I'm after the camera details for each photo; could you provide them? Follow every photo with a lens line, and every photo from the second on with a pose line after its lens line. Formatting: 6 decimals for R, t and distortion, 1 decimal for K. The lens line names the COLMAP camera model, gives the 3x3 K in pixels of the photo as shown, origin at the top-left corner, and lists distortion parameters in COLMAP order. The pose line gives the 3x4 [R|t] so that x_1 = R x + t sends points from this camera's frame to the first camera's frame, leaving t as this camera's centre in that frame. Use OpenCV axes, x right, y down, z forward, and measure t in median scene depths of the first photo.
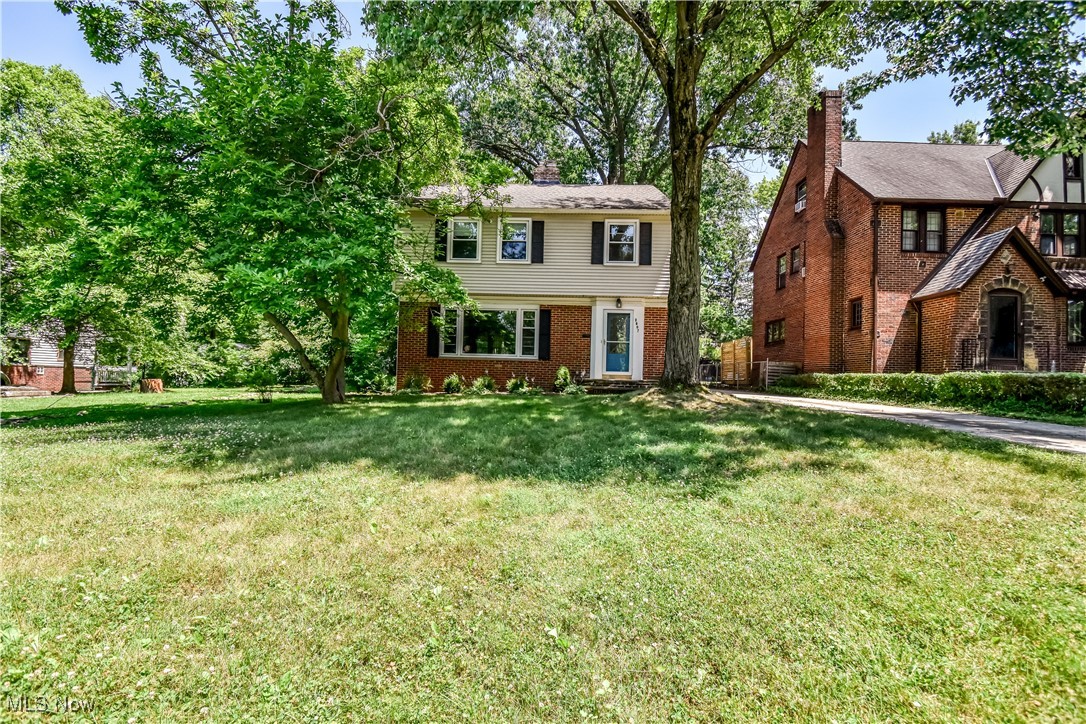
lens RADIAL K [[476.8, 0, 542.0], [0, 476.8, 362.8], [0, 0, 1]] dist [0.002826, -0.007775]
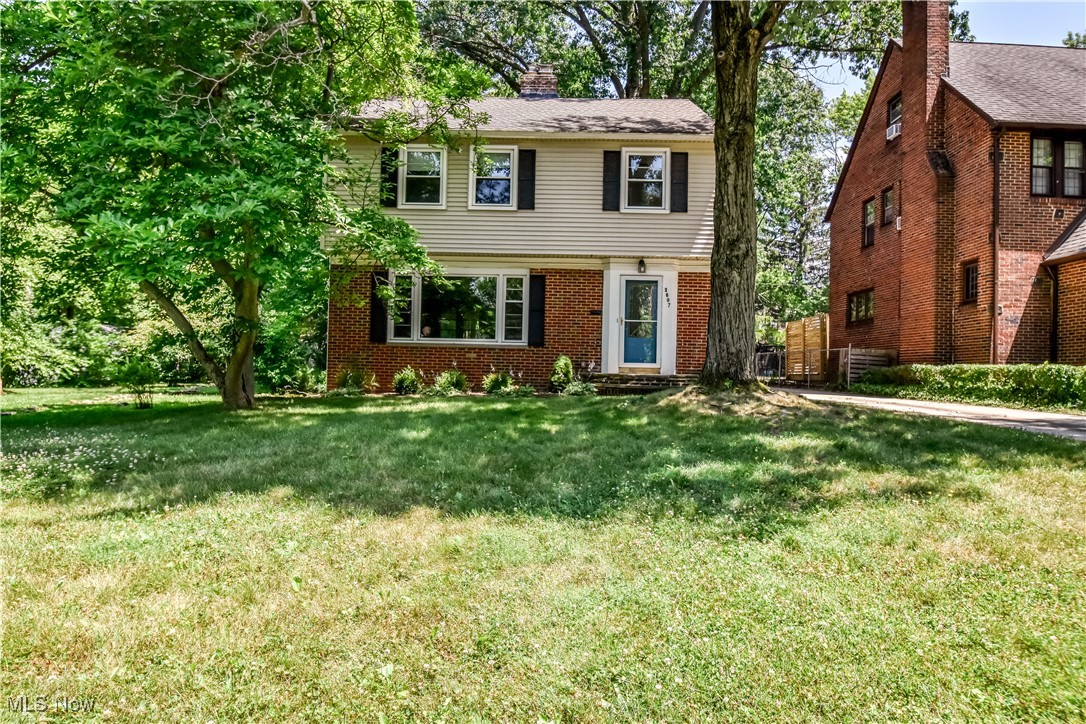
lens RADIAL K [[476.8, 0, 548.0], [0, 476.8, 361.8], [0, 0, 1]] dist [0.002826, -0.007775]
pose [[0.999065, -0.002730, 0.043155, -0.008638], [0.002082, 0.999885, 0.015054, 0.005695], [-0.043191, -0.014950, 0.998955, 0.290123]]
